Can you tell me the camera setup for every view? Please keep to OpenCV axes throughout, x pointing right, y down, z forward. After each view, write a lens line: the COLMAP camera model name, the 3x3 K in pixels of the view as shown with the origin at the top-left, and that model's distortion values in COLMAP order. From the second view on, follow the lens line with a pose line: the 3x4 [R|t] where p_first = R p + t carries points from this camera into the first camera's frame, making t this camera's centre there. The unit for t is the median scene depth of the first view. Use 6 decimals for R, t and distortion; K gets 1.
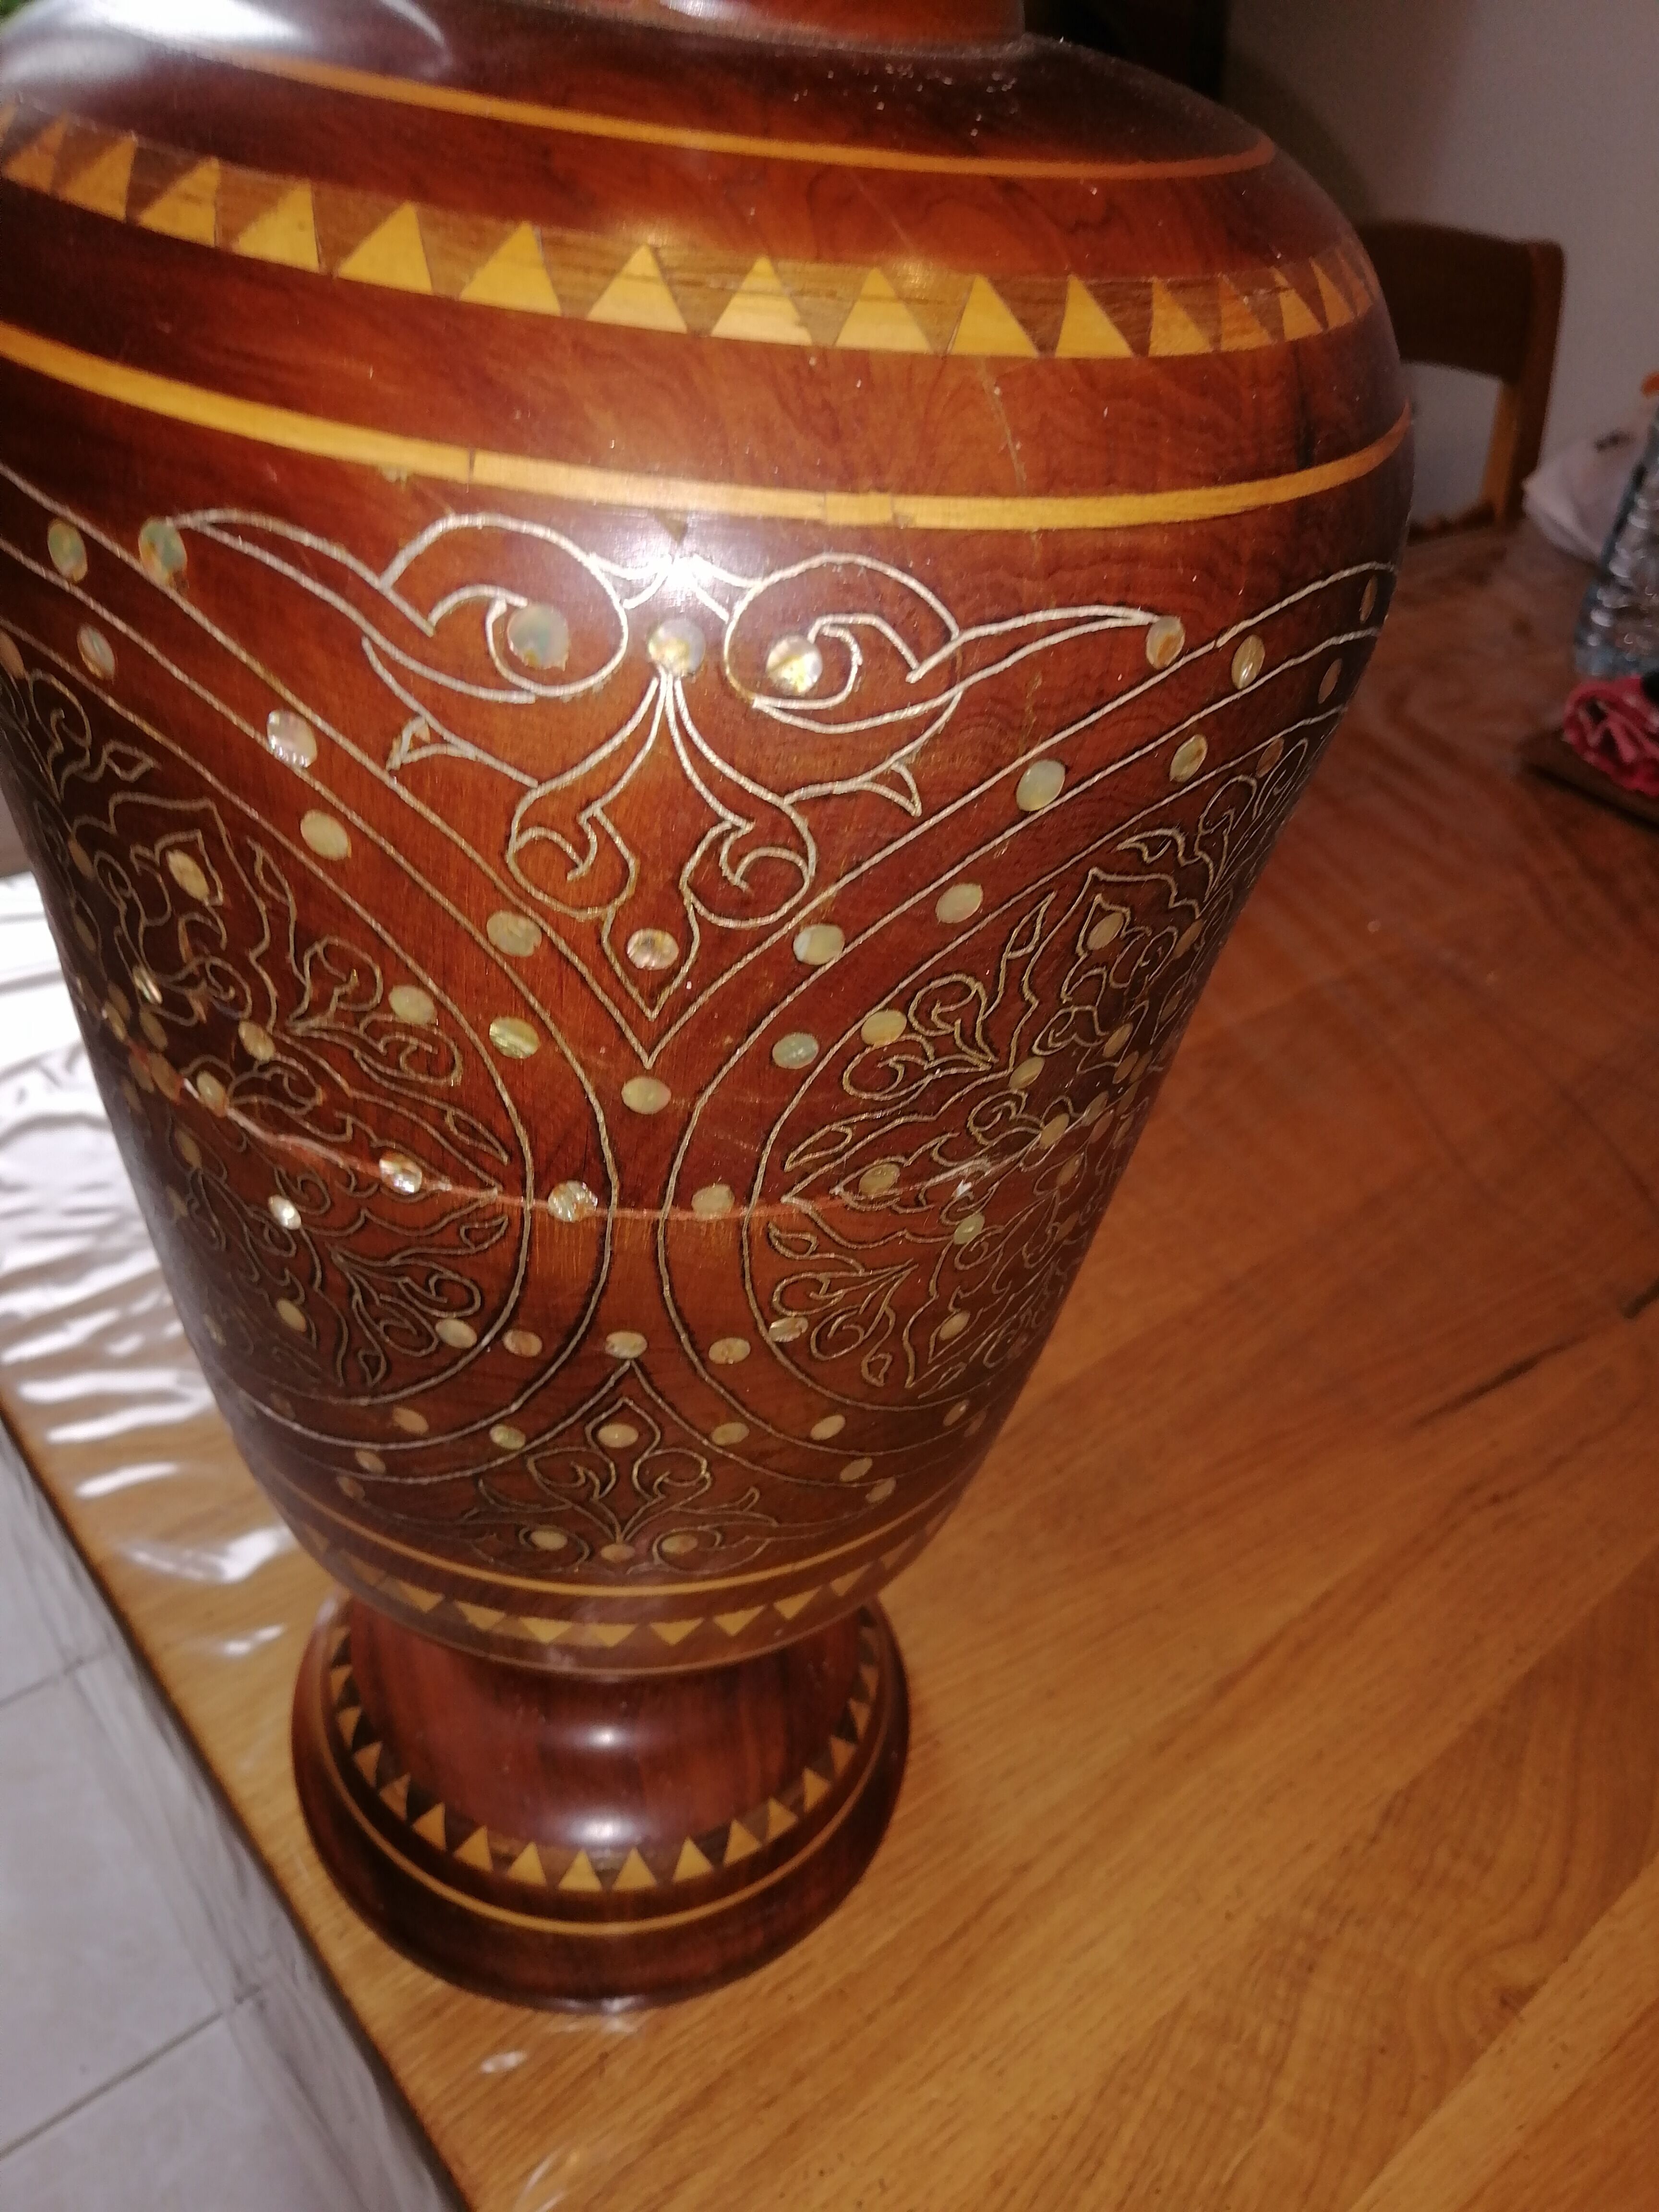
lens RADIAL K [[1776.6, 0, 863.3], [0, 1776.6, 1141.3], [0, 0, 1]] dist [-0.036996, 0.032526]
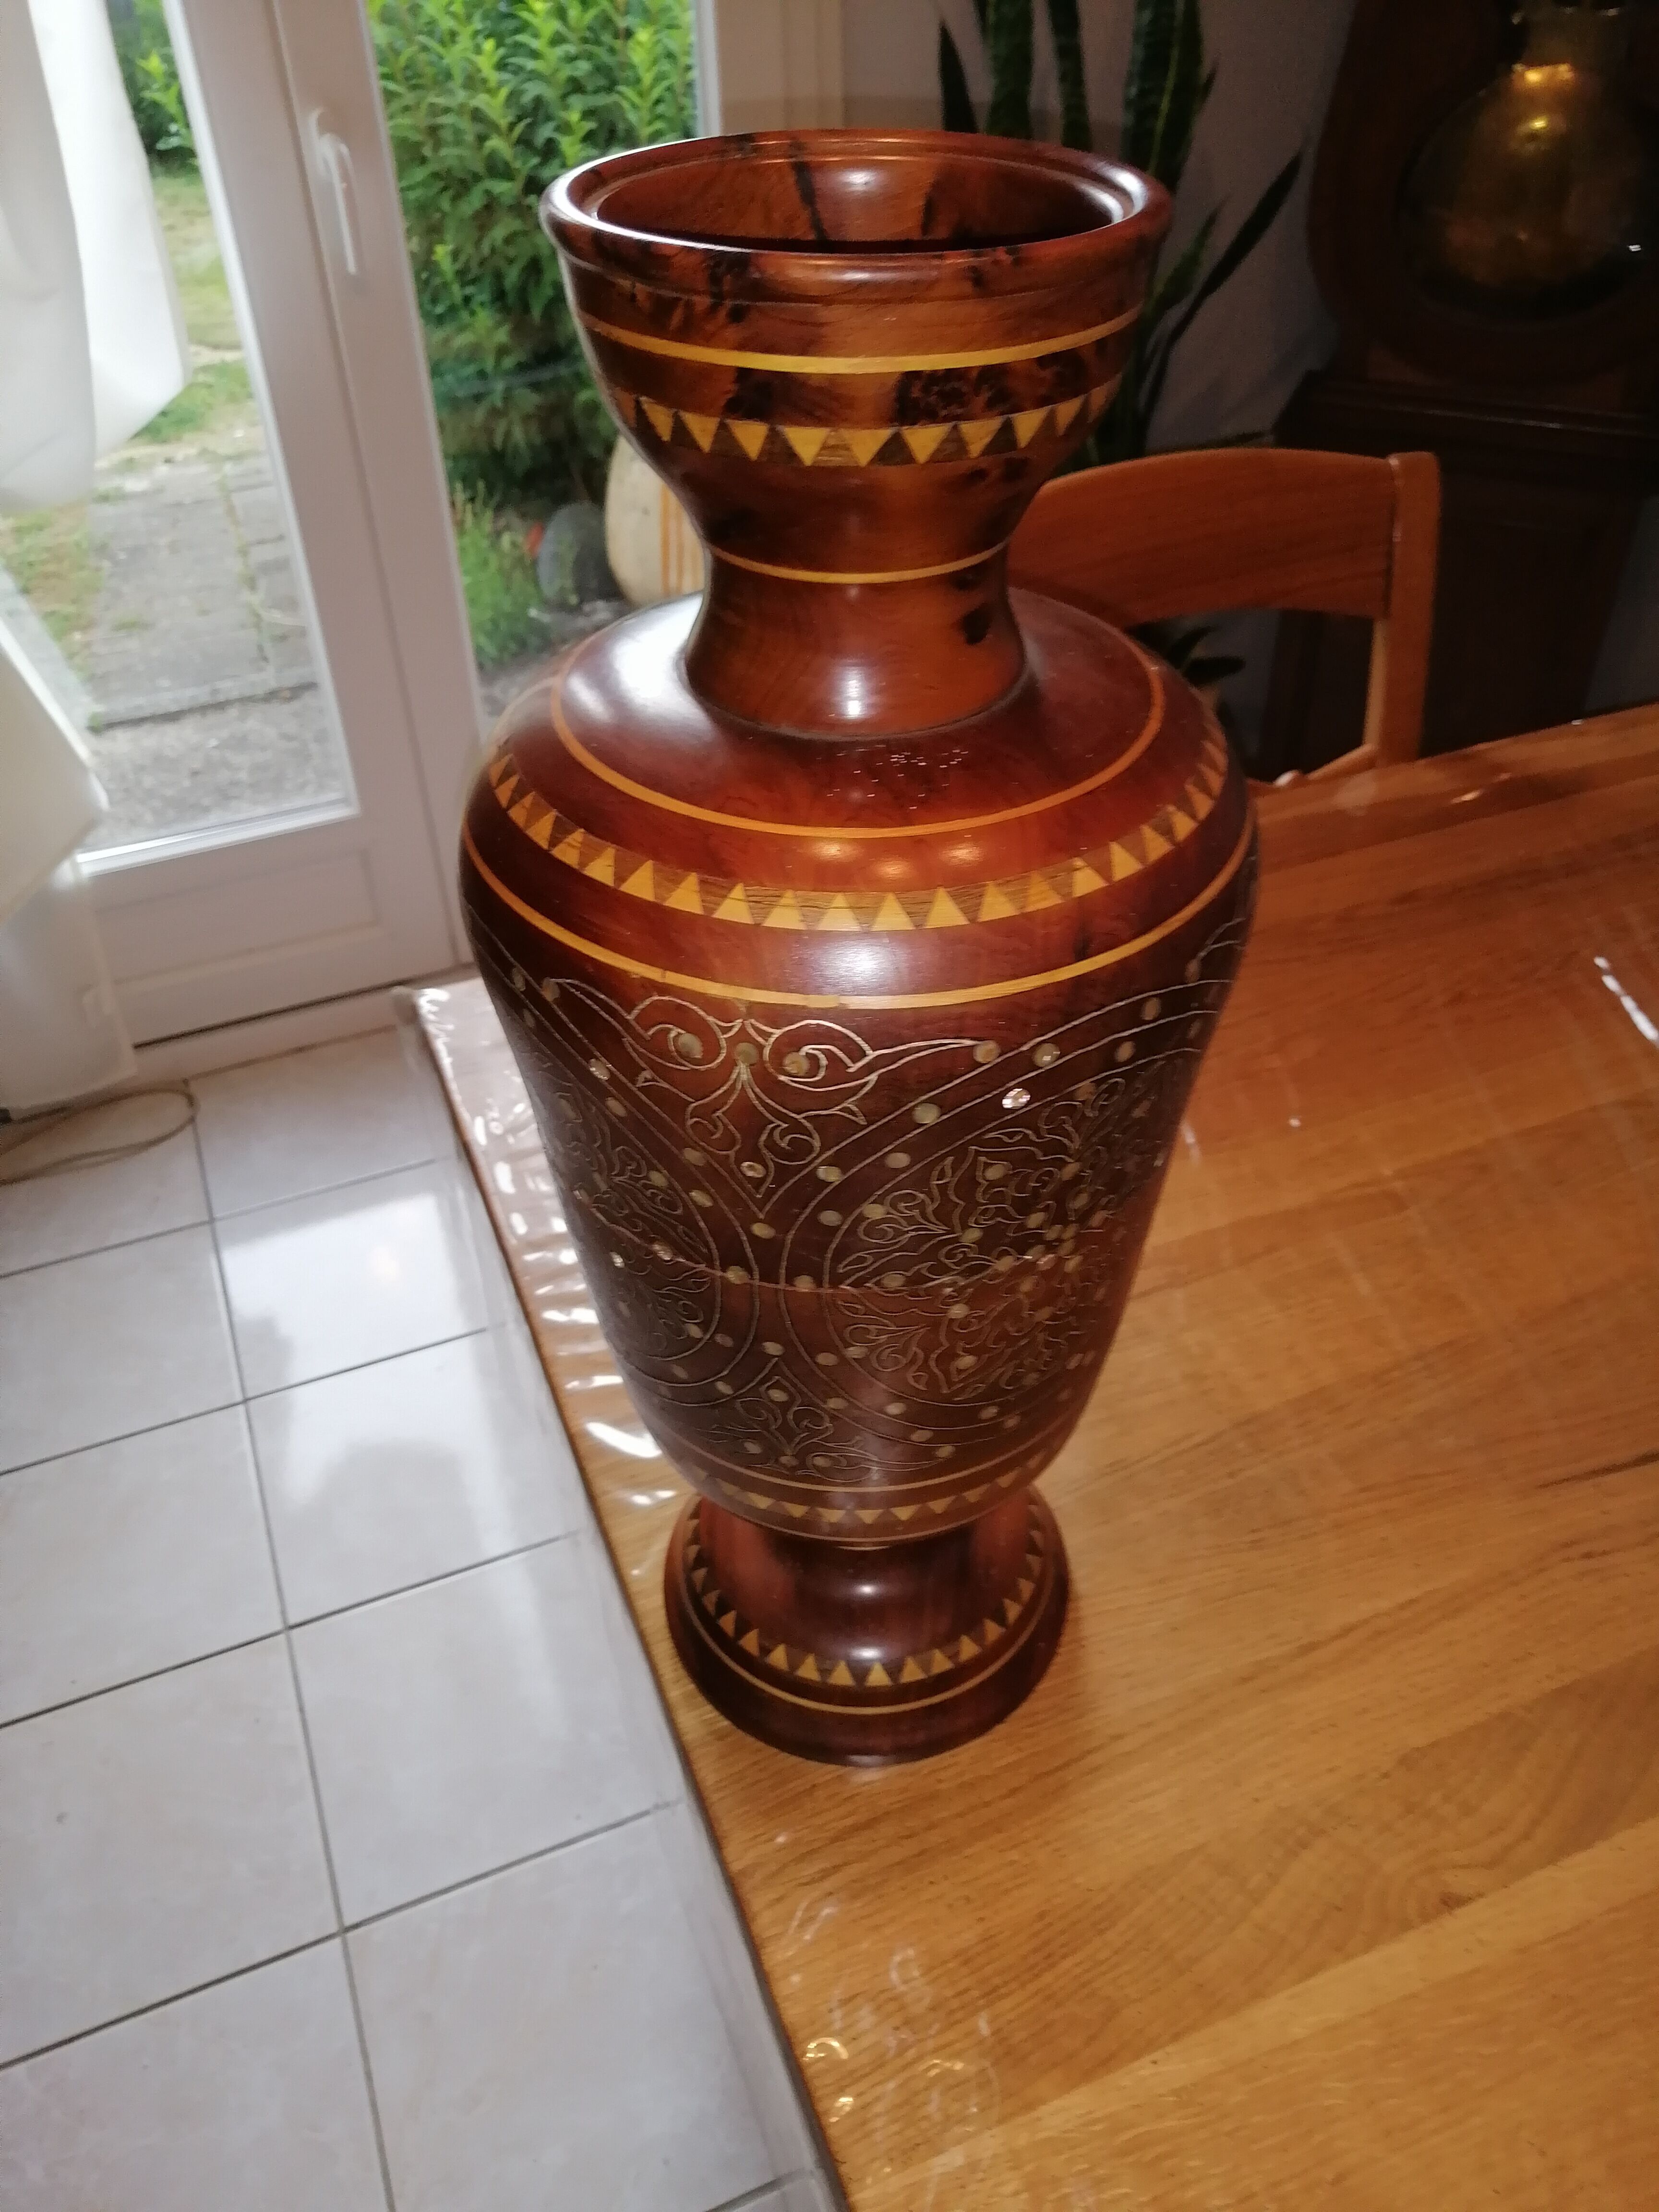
lens RADIAL K [[1776.6, 0, 821.0], [0, 1776.6, 1151.6], [0, 0, 1]] dist [-0.036996, 0.032526]
pose [[0.936368, 0.099062, -0.336753, 0.530699], [-0.091561, 0.995069, 0.038123, -0.172119], [0.338869, -0.004864, 0.940821, -0.773141]]
